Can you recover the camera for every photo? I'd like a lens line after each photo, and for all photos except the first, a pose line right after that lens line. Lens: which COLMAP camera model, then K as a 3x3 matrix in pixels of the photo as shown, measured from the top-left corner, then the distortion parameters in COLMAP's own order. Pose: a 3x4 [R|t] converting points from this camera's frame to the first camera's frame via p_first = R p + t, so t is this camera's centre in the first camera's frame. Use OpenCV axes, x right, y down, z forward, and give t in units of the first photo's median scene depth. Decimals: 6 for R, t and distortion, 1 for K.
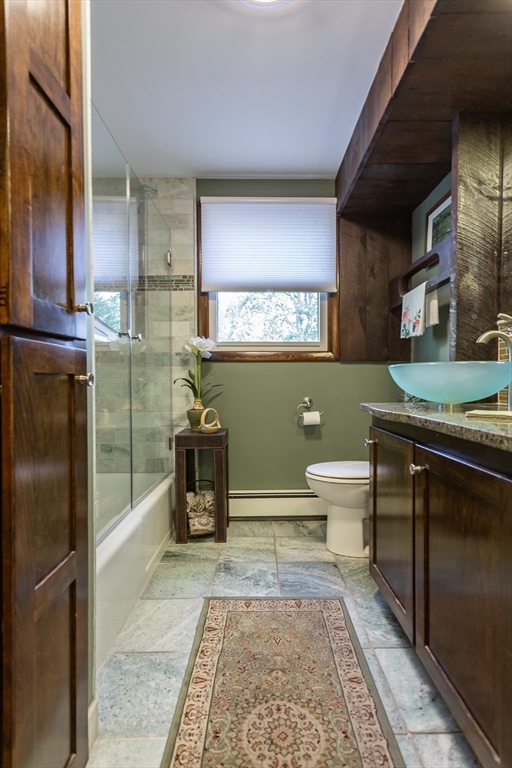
lens RADIAL K [[372.6, 0, 258.0], [0, 372.6, 384.5], [0, 0, 1]] dist [-0.001322, 0.002797]
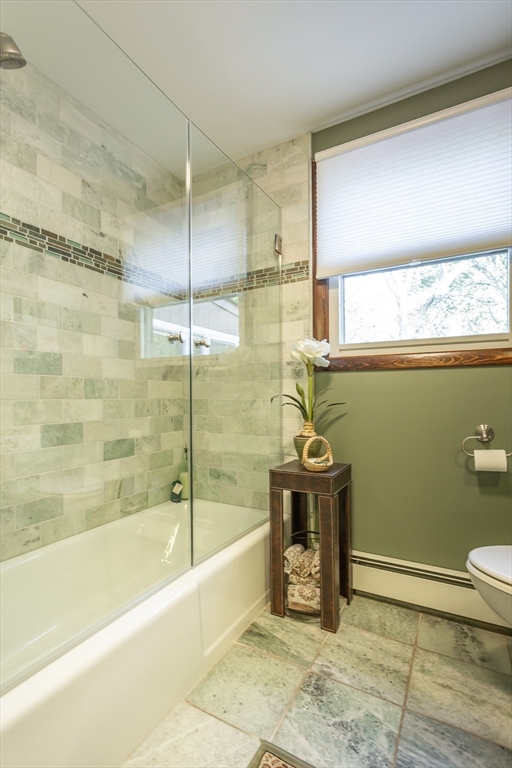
lens RADIAL K [[372.6, 0, 242.9], [0, 372.6, 394.9], [0, 0, 1]] dist [-0.001322, 0.002797]
pose [[0.866277, -0.001010, -0.499564, 0.097614], [-0.001704, 0.999986, -0.004978, -0.011490], [0.499562, 0.005164, 0.866263, 0.280656]]
